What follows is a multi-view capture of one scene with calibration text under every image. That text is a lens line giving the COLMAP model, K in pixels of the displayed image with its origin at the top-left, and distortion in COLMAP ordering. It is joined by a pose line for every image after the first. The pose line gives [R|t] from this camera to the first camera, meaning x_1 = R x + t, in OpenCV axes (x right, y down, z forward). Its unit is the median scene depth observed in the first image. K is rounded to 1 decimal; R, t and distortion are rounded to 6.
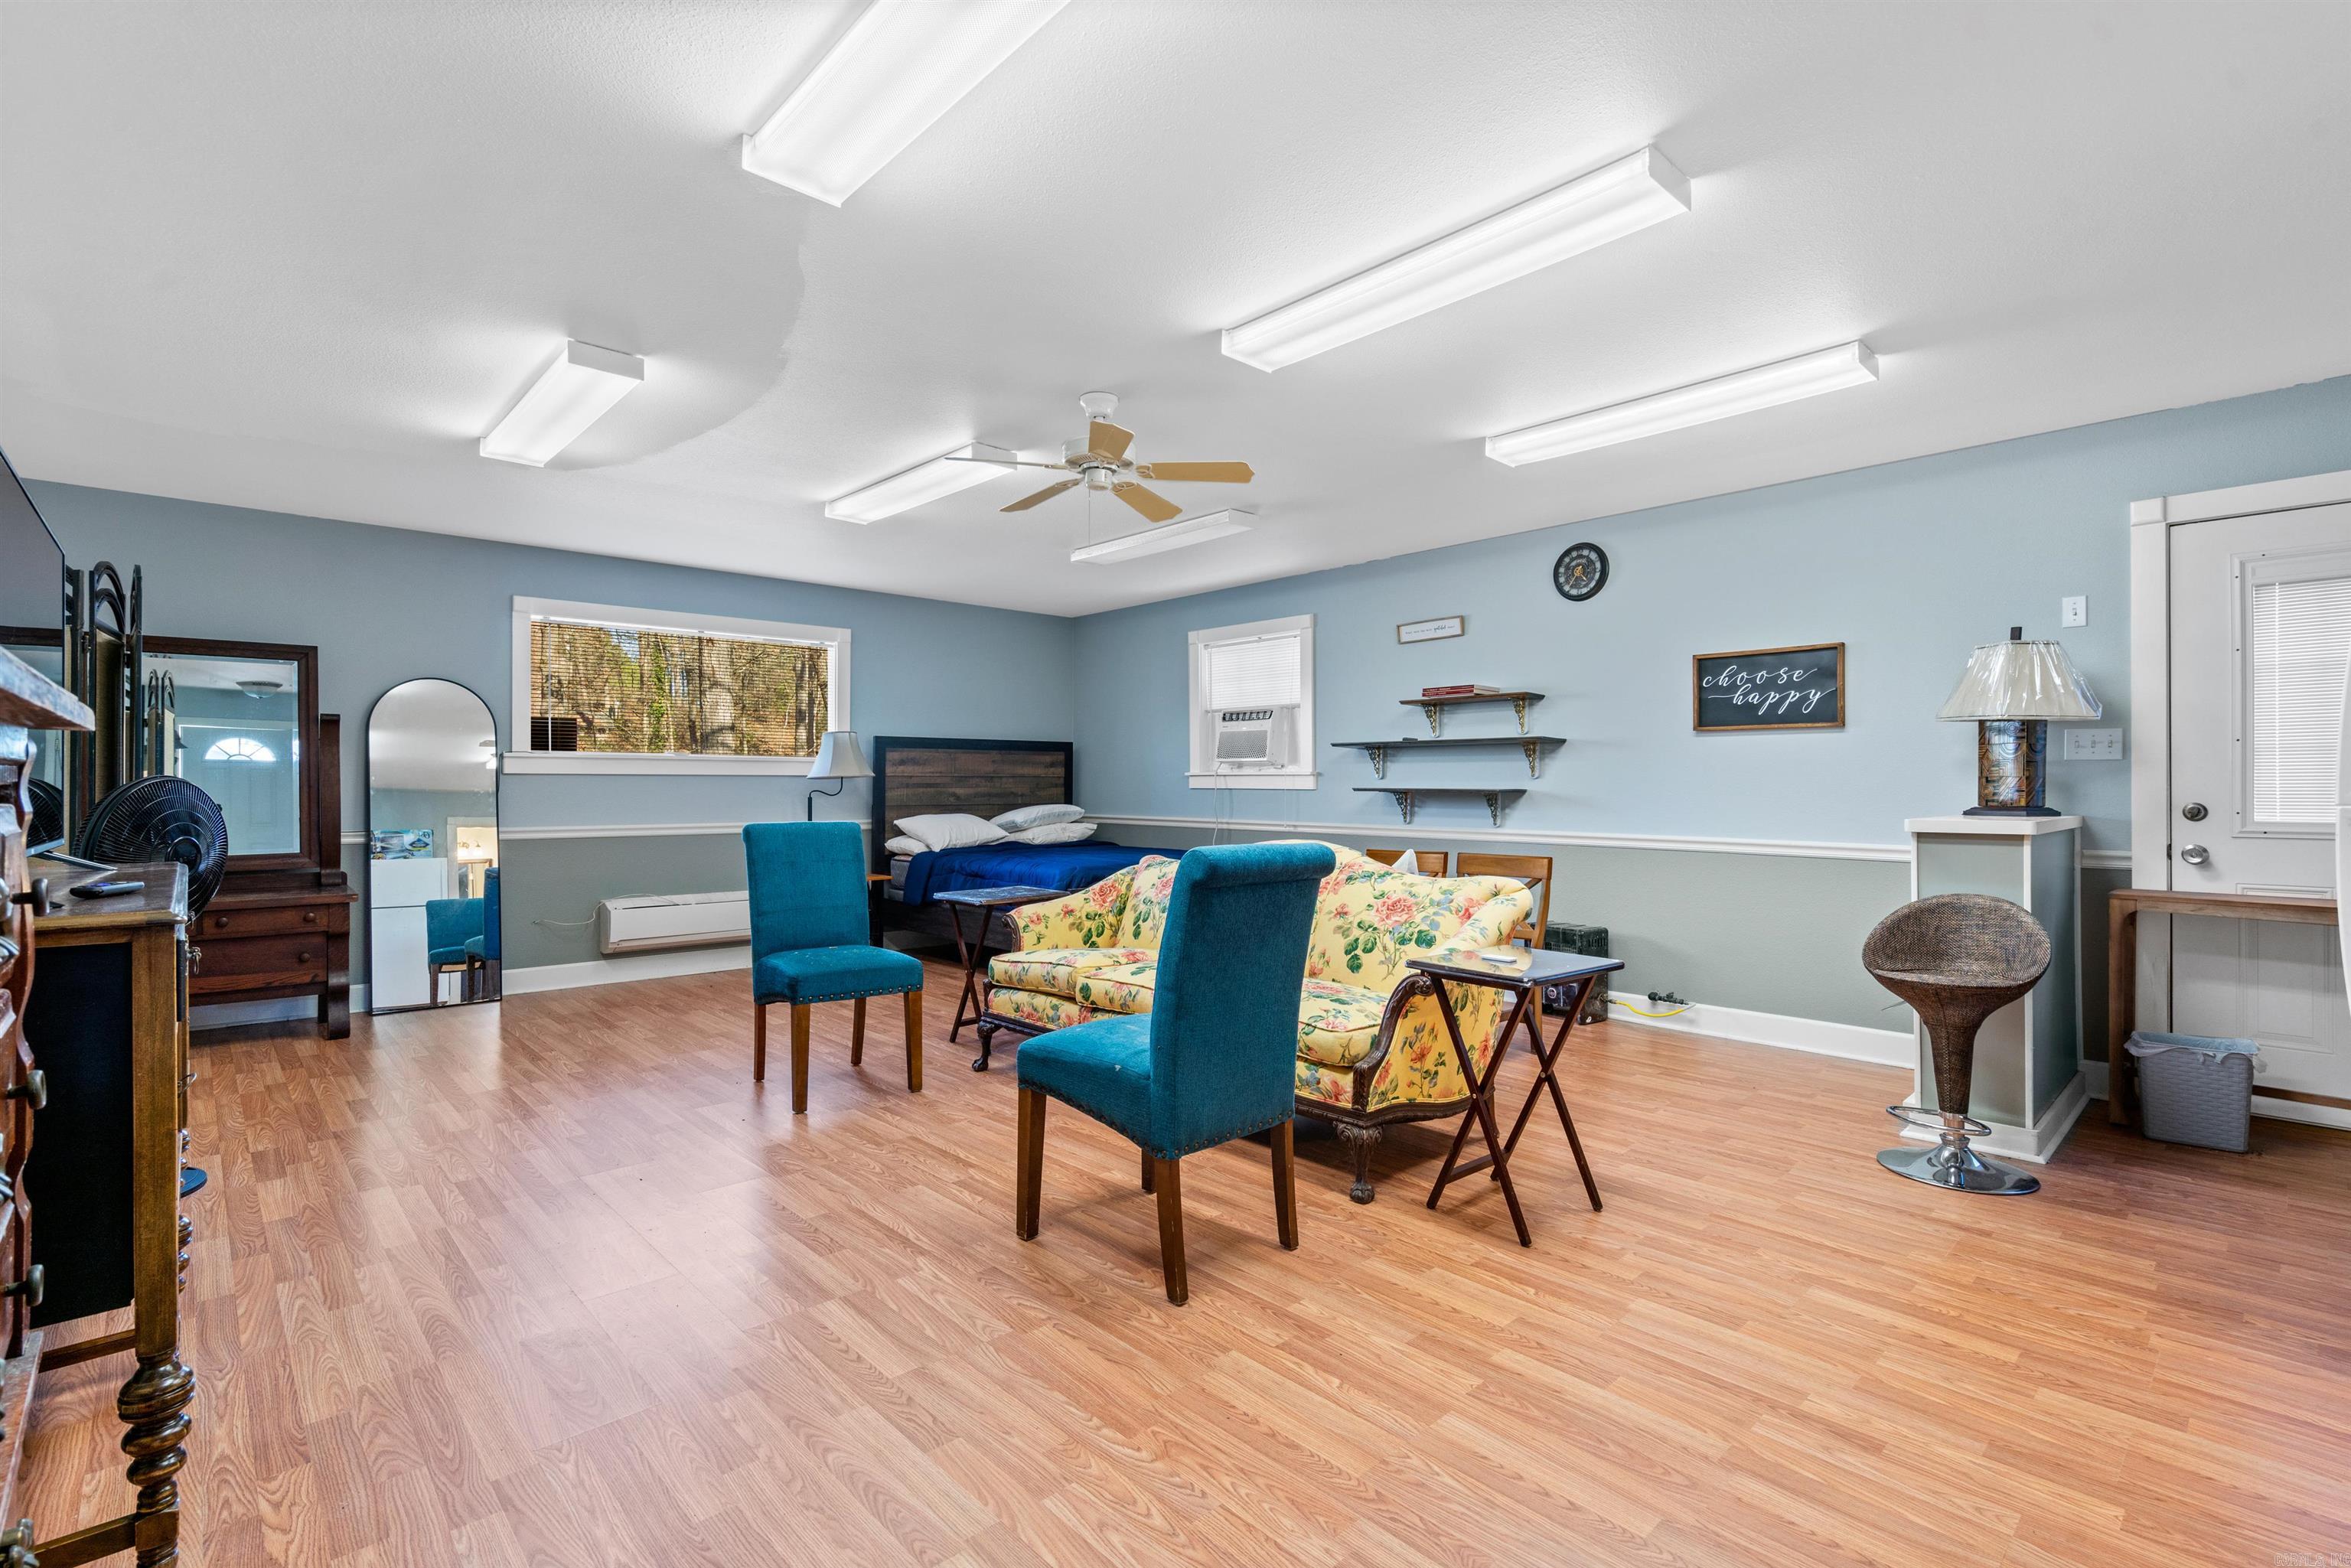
lens RADIAL K [[1069.7, 0, 1170.4], [0, 1069.7, 796.3], [0, 0, 1]] dist [-0.001547, 0.000324]
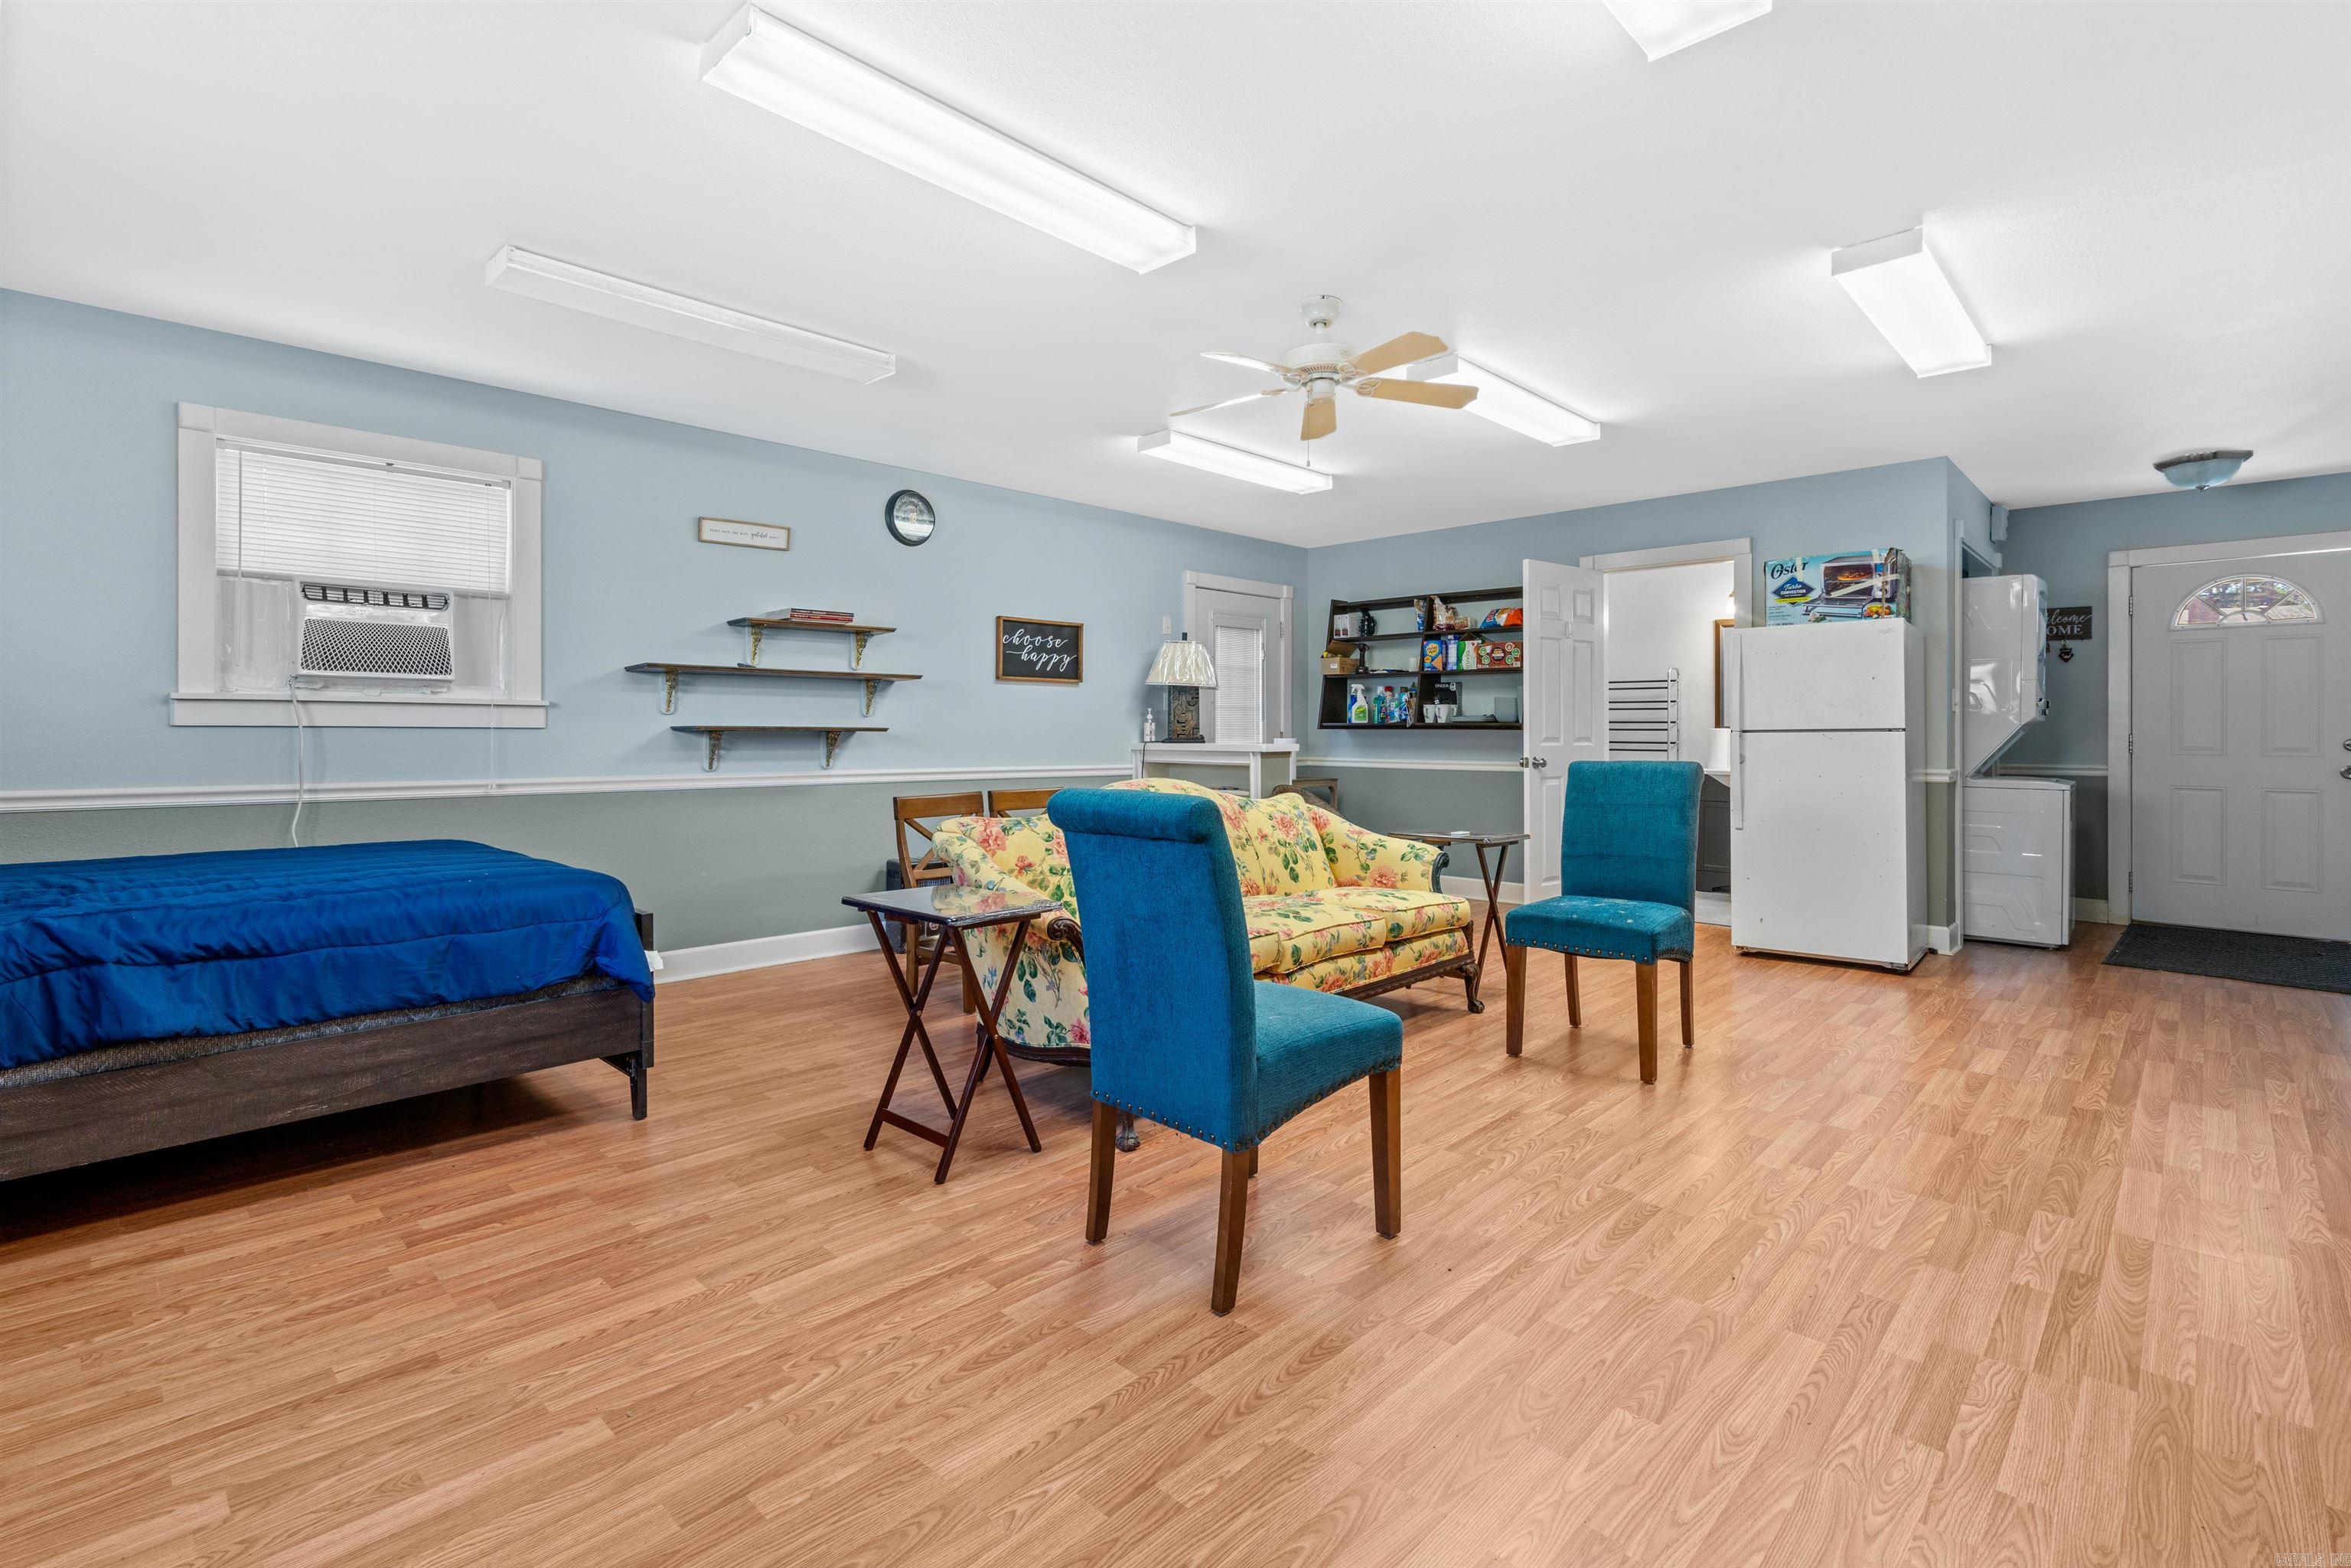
lens RADIAL K [[1081.1, 0, 1179.8], [0, 1081.1, 724.5], [0, 0, 1]] dist [-0.002253, 0.051458]
pose [[-0.055480, 0.002680, 0.998456, -0.766935], [0.006517, 0.999976, -0.002322, -0.006031], [-0.998439, 0.006378, -0.055496, 0.899747]]
